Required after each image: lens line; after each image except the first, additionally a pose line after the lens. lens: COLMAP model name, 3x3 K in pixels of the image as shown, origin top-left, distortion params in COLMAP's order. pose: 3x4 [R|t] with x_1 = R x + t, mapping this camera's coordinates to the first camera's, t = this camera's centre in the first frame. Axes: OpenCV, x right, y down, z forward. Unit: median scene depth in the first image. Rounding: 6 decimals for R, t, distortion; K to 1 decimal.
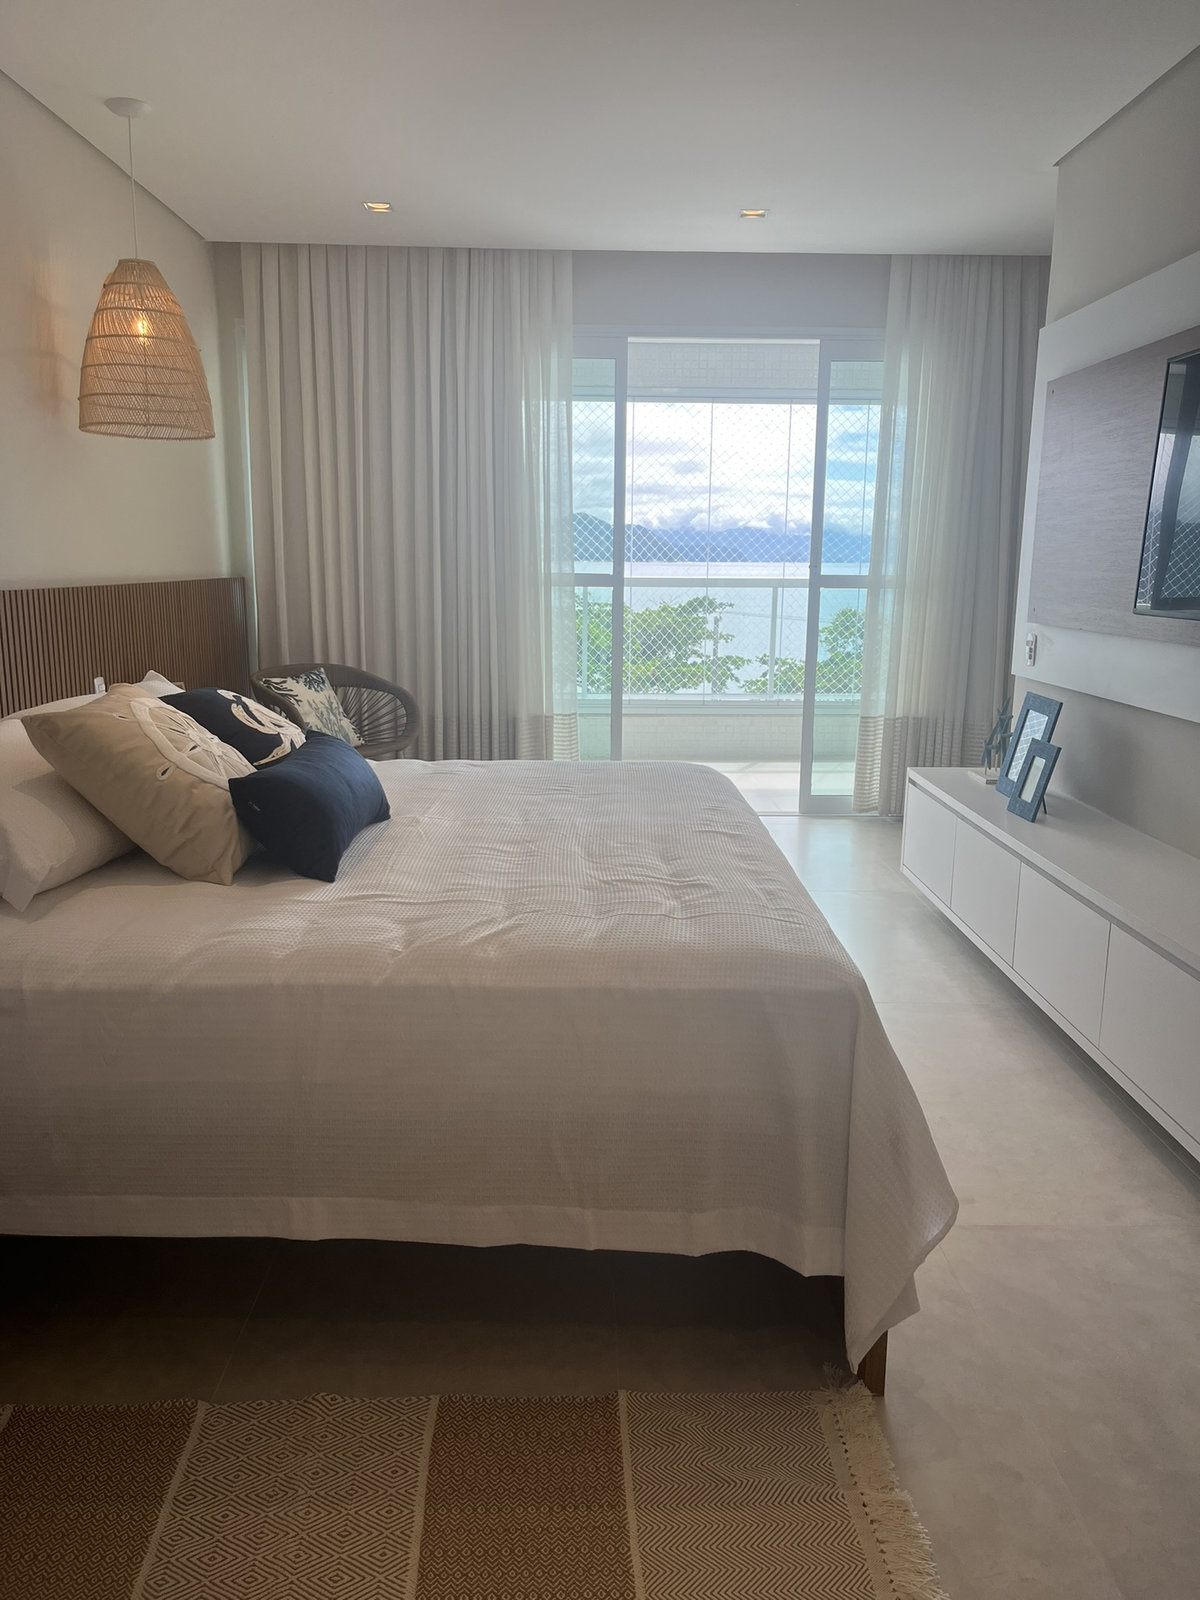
lens RADIAL K [[1207.1, 0, 598.4], [0, 1207.1, 803.6], [0, 0, 1]] dist [0.026008, -0.030214]
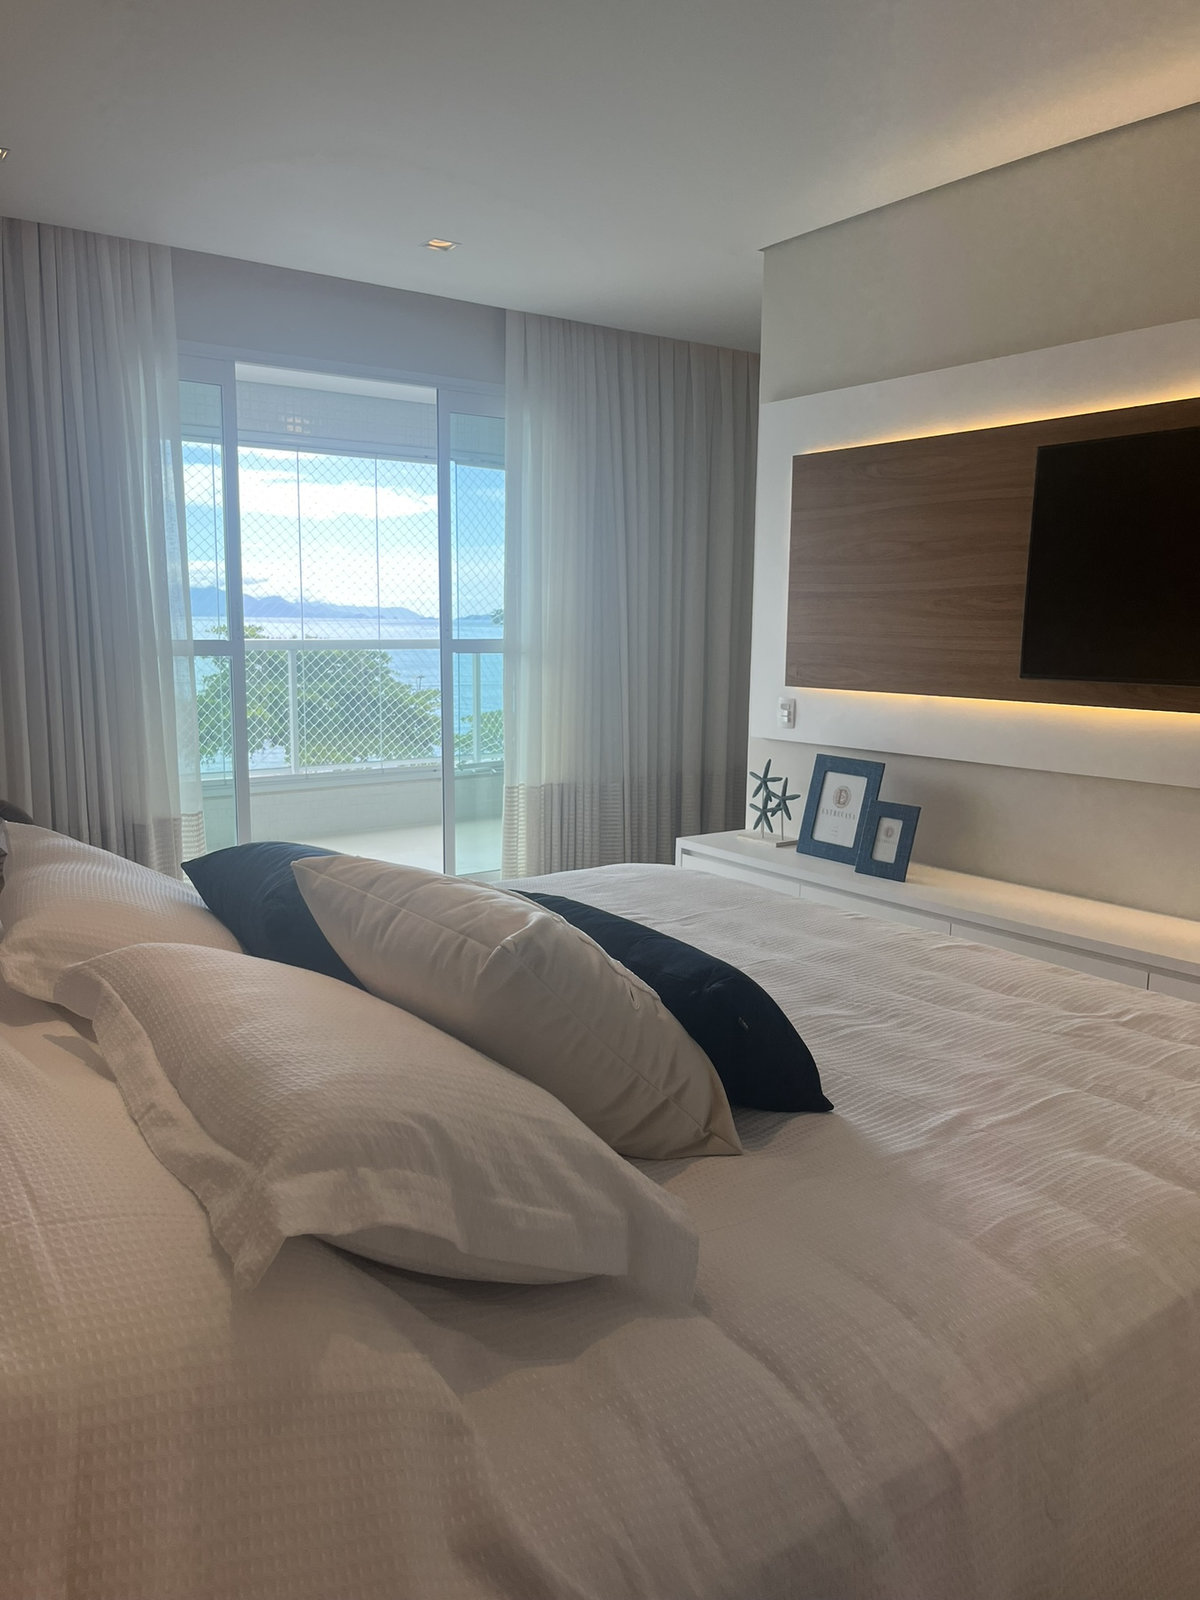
lens RADIAL K [[1207.1, 0, 599.4], [0, 1207.1, 803.7], [0, 0, 1]] dist [0.026008, -0.030214]
pose [[0.823118, -0.086468, 0.561249, -0.276542], [0.110268, 0.993865, -0.008599, -0.046594], [-0.557062, 0.068965, 0.827602, 0.191846]]
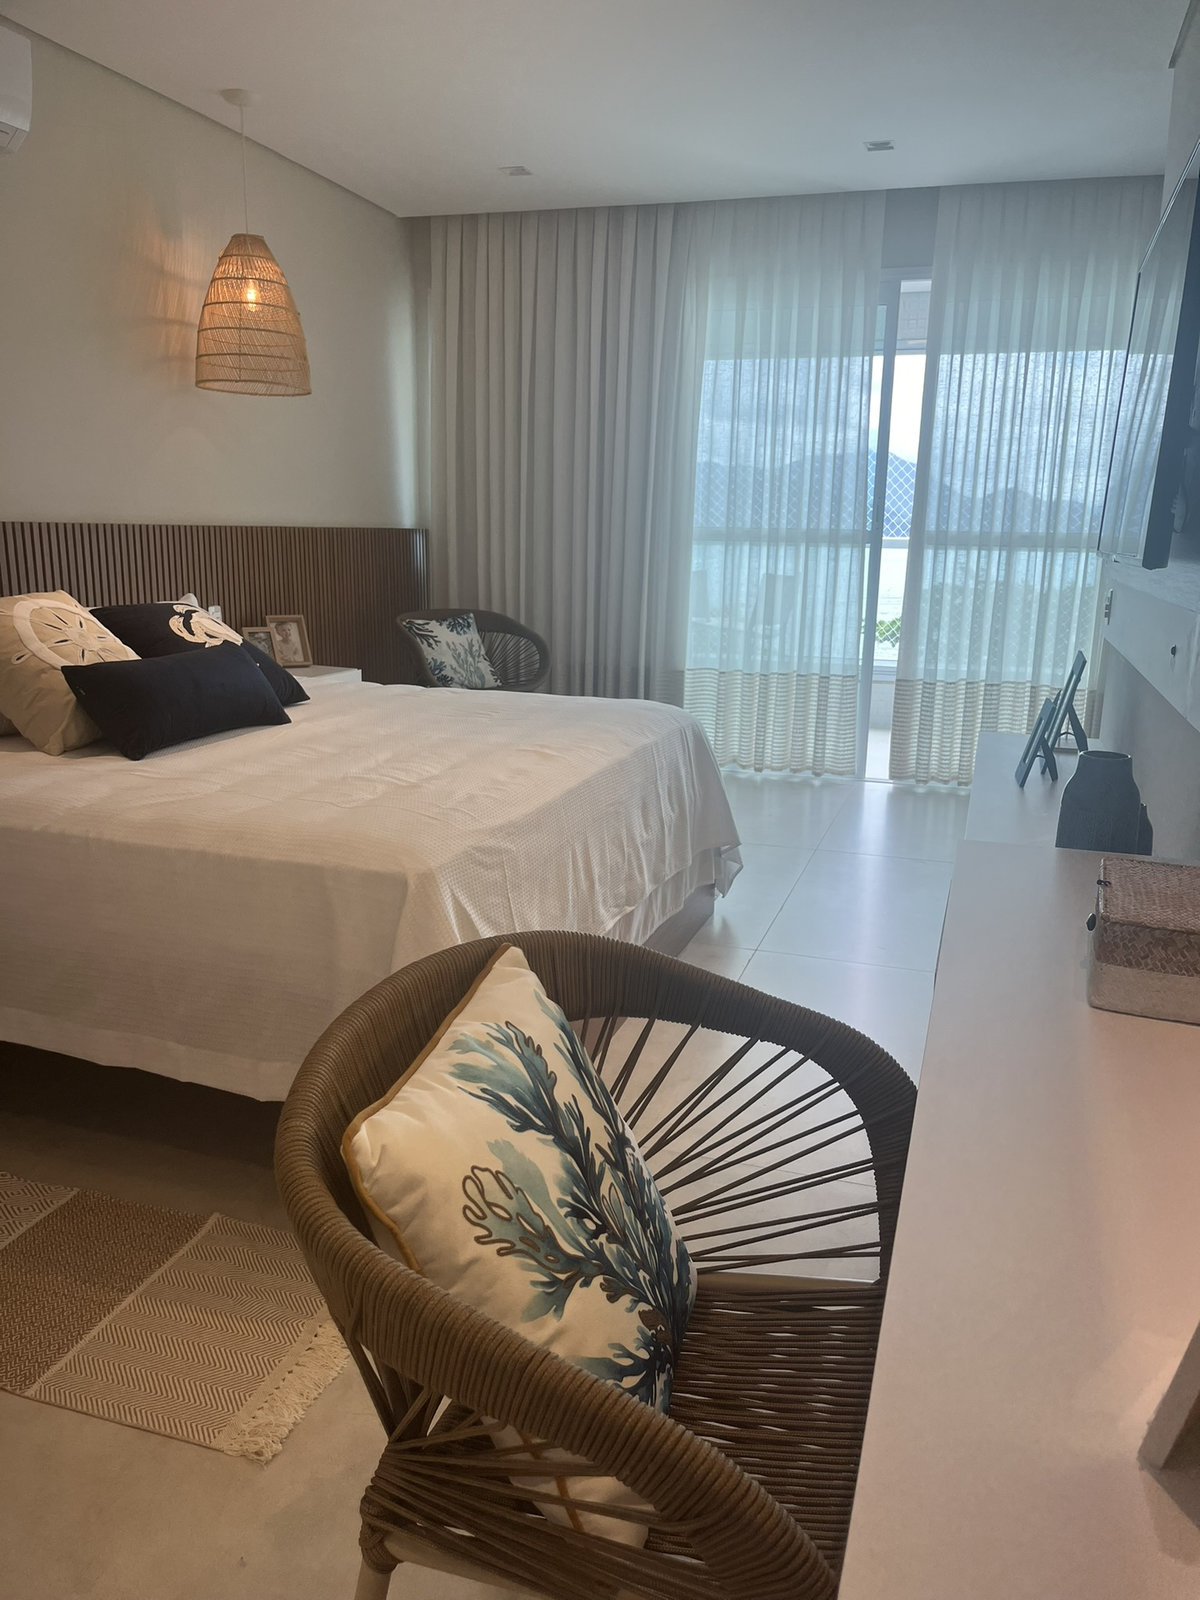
lens RADIAL K [[1207.1, 0, 593.2], [0, 1207.1, 802.2], [0, 0, 1]] dist [0.026008, -0.030214]
pose [[0.950349, 0.080059, -0.300711, 0.216620], [-0.074439, 0.996771, 0.030119, 0.014768], [0.302151, -0.006239, 0.953240, 0.012455]]
